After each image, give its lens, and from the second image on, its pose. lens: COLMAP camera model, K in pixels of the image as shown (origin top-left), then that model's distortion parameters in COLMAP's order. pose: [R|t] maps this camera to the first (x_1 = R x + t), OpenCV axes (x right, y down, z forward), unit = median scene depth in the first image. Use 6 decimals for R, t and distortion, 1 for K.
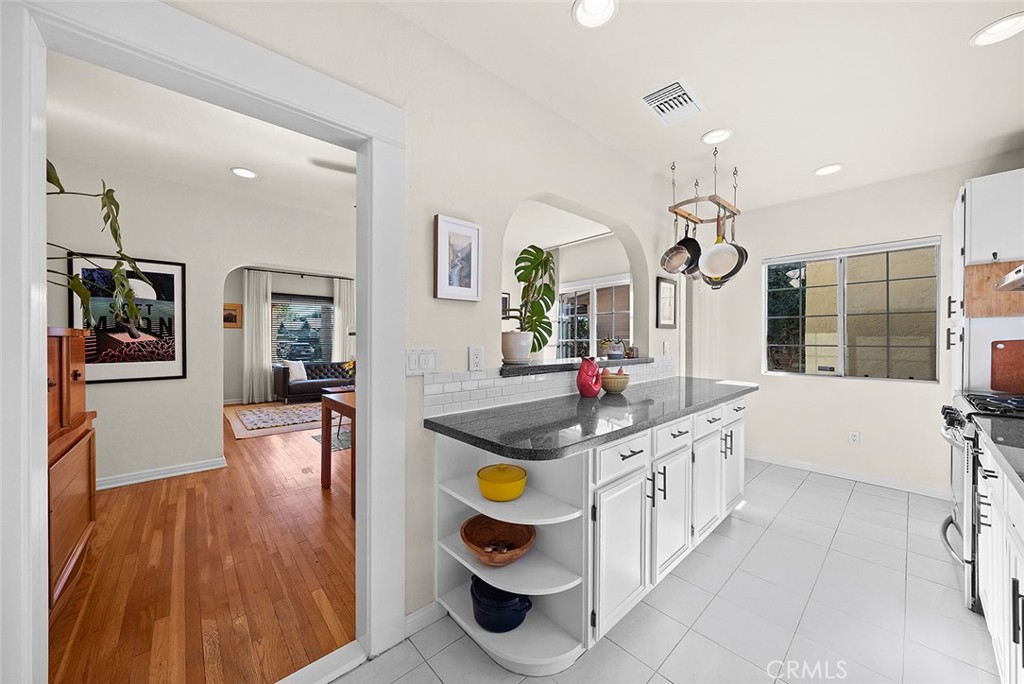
lens RADIAL K [[365.4, 0, 510.9], [0, 365.4, 342.7], [0, 0, 1]] dist [0.000123, 0.000035]
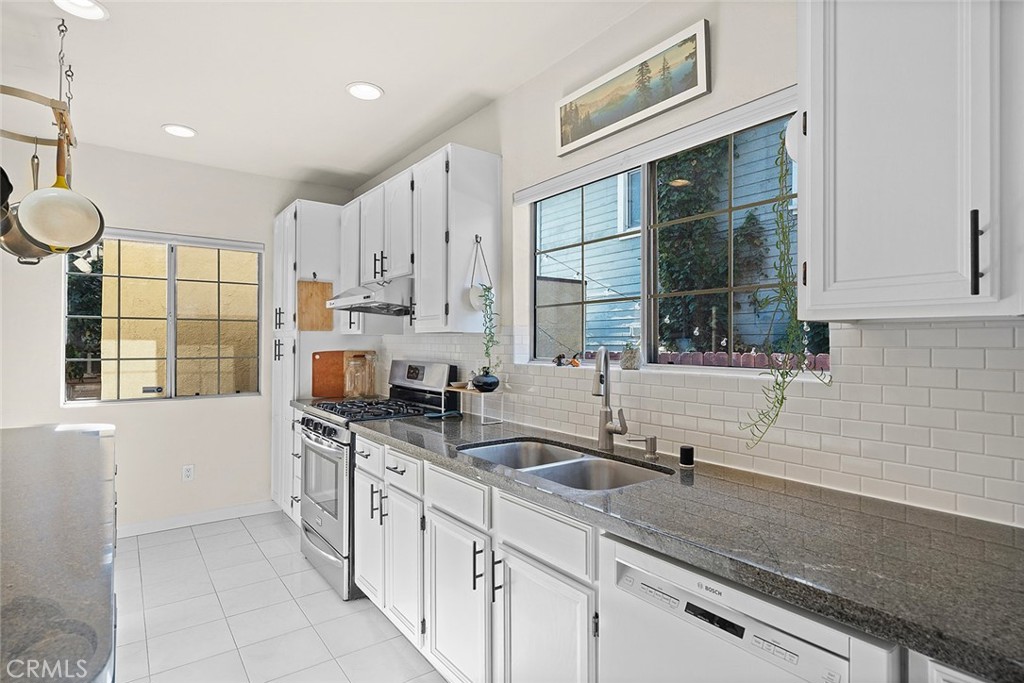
lens RADIAL K [[523.9, 0, 510.7], [0, 523.9, 338.3], [0, 0, 1]] dist [-0.000353, -0.000005]
pose [[0.096548, 0.008851, 0.995289, -0.163745], [0.006417, 0.999934, -0.009515, -0.023406], [-0.995308, 0.007305, 0.096484, 0.213038]]
